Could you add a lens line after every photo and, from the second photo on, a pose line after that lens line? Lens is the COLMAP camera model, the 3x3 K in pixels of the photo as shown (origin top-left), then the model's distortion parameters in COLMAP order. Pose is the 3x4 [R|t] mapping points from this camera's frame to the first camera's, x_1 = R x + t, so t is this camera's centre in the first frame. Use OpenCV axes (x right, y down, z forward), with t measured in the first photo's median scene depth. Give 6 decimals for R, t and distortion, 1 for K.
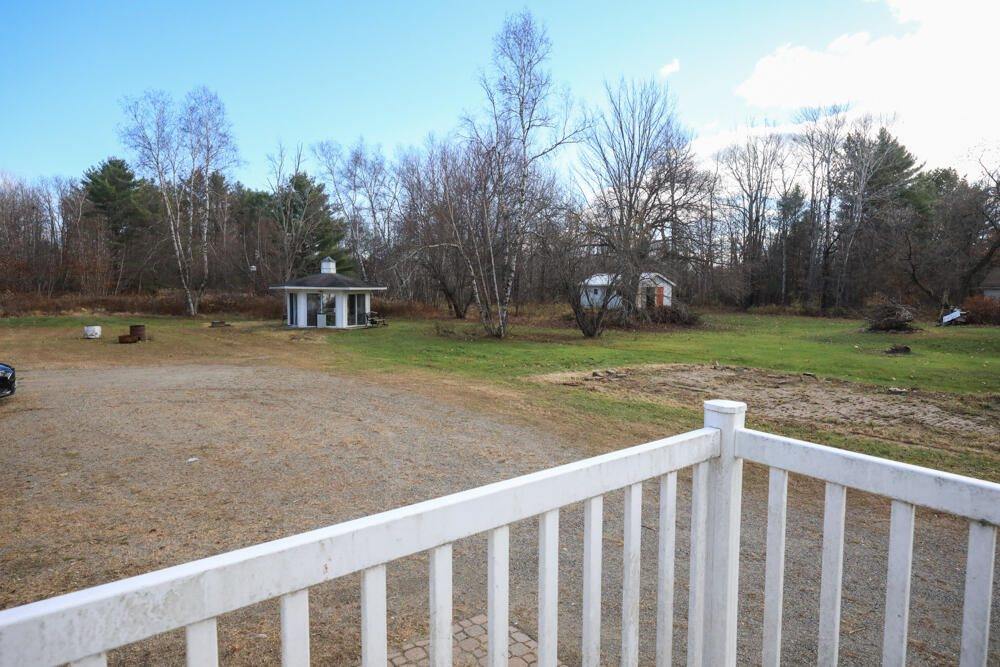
lens RADIAL K [[587.5, 0, 500.1], [0, 587.5, 323.6], [0, 0, 1]] dist [0.001854, 0.002165]
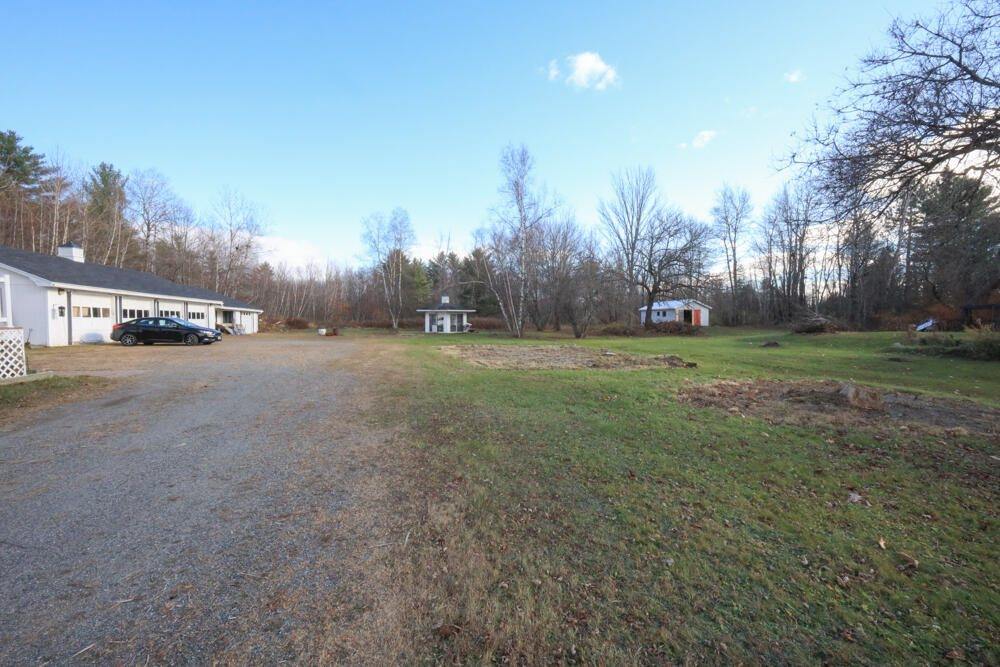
lens RADIAL K [[399.3, 0, 500.5], [0, 399.3, 327.5], [0, 0, 1]] dist [0.000450, -0.000485]
pose [[0.922357, -0.004942, -0.386306, 0.256179], [-0.013351, 0.998913, -0.044657, 0.031456], [0.386107, 0.046347, 0.921289, -0.031465]]
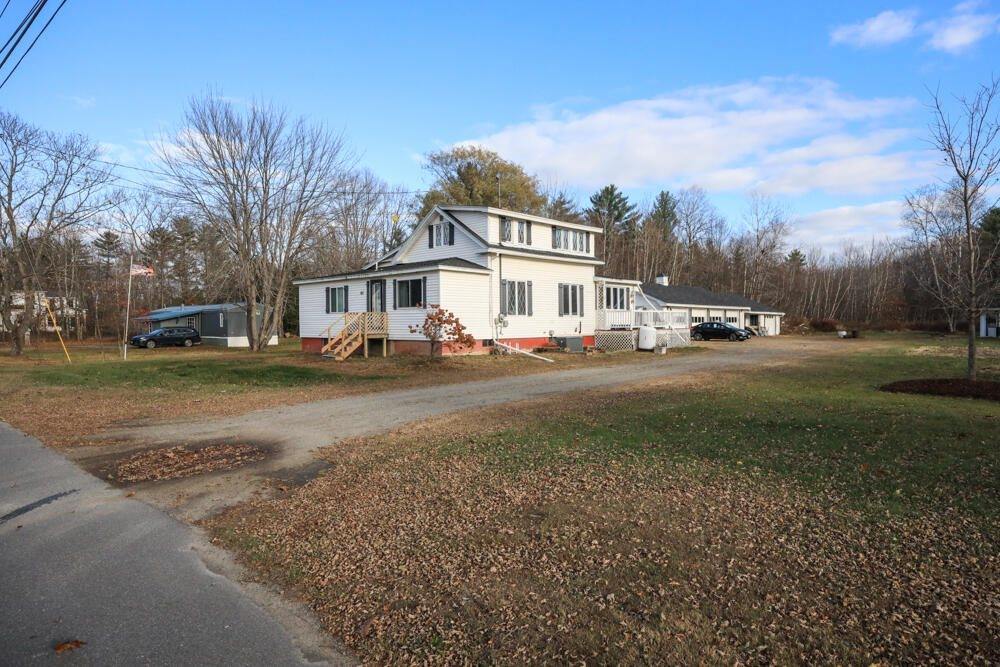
lens RADIAL K [[587.5, 0, 500.0], [0, 587.5, 341.4], [0, 0, 1]] dist [0.001854, 0.002165]
pose [[0.168935, 0.016577, -0.985488, 0.637211], [-0.049839, 0.998723, 0.008256, 0.046998], [0.984366, 0.047721, 0.169546, -0.281487]]
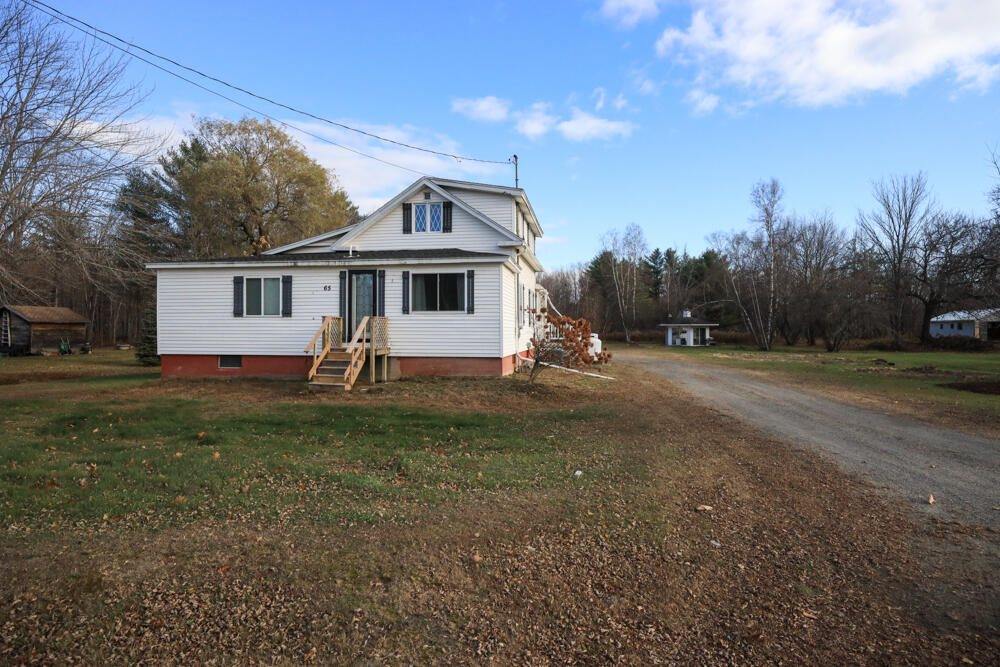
lens RADIAL K [[542.0, 0, 492.6], [0, 542.0, 339.9], [0, 0, 1]] dist [-0.012371, -0.002357]
pose [[0.693007, -0.000145, -0.720930, 0.398318], [-0.037068, 0.998670, -0.035833, 0.054065], [0.719977, 0.051556, 0.692080, -0.474921]]
